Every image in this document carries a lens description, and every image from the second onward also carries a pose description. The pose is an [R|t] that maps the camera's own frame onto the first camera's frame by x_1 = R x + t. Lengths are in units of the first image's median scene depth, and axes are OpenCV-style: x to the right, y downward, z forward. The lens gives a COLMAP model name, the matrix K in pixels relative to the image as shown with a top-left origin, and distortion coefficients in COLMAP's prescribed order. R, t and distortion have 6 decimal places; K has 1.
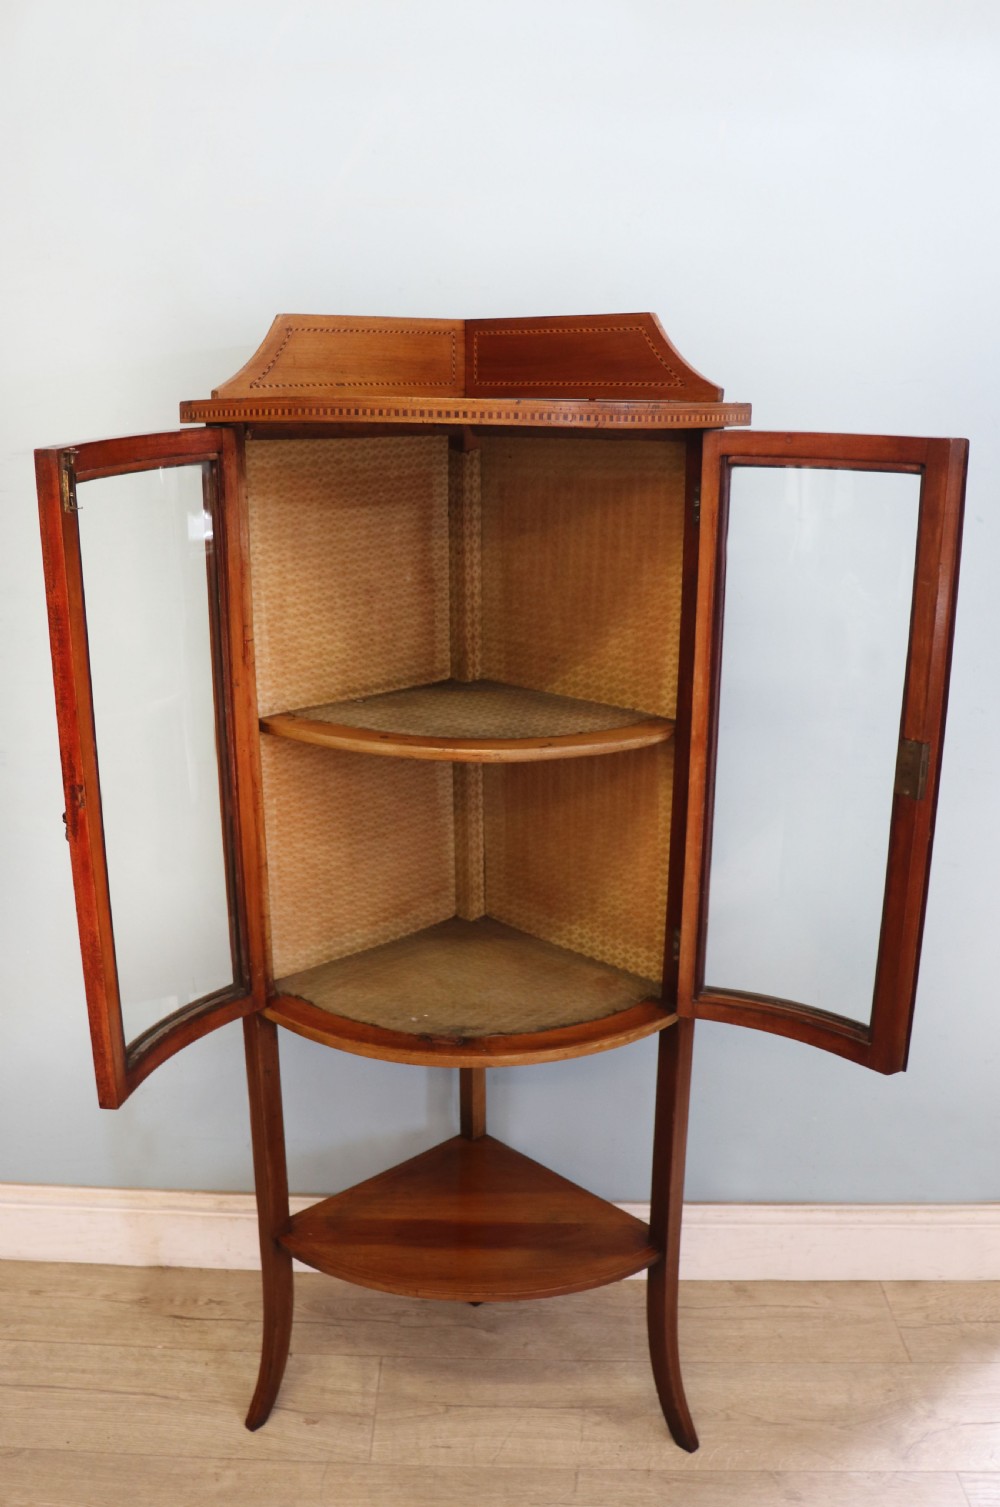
lens RADIAL K [[1387.3, 0, 463.6], [0, 1387.3, 772.6], [0, 0, 1]] dist [-0.177542, 0.116087]
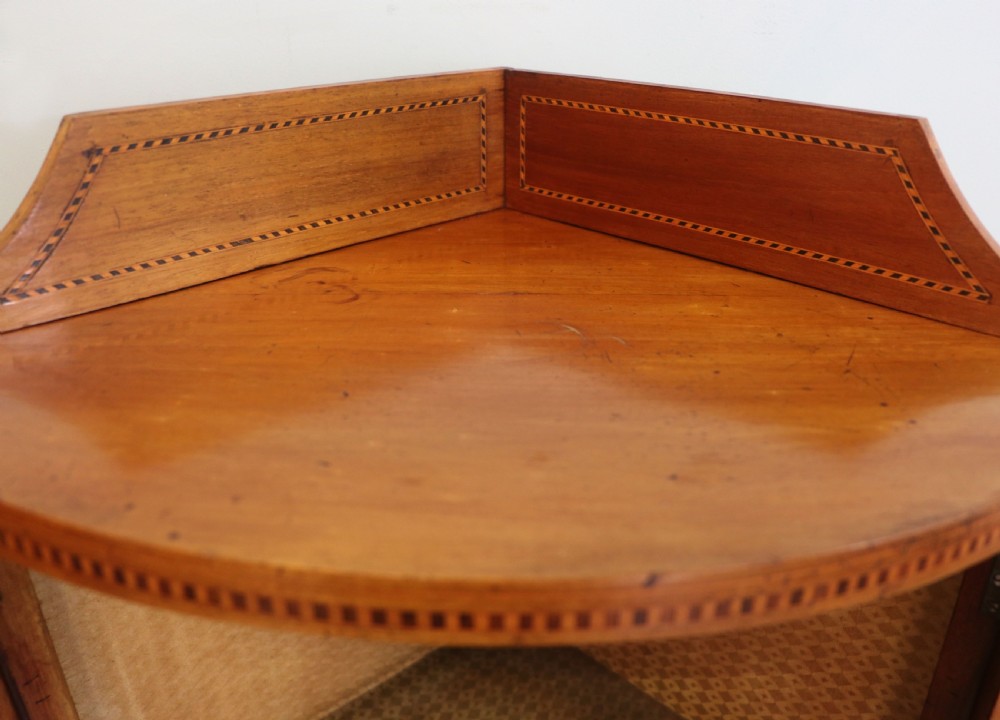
lens RADIAL K [[851.5, 0, 543.9], [0, 851.5, 359.8], [0, 0, 1]] dist [-0.117950, 0.004125]
pose [[0.999741, 0.005620, 0.022072, 0.009886], [-0.008810, 0.989067, 0.147206, -0.256478], [-0.021004, -0.147362, 0.988860, 0.622682]]
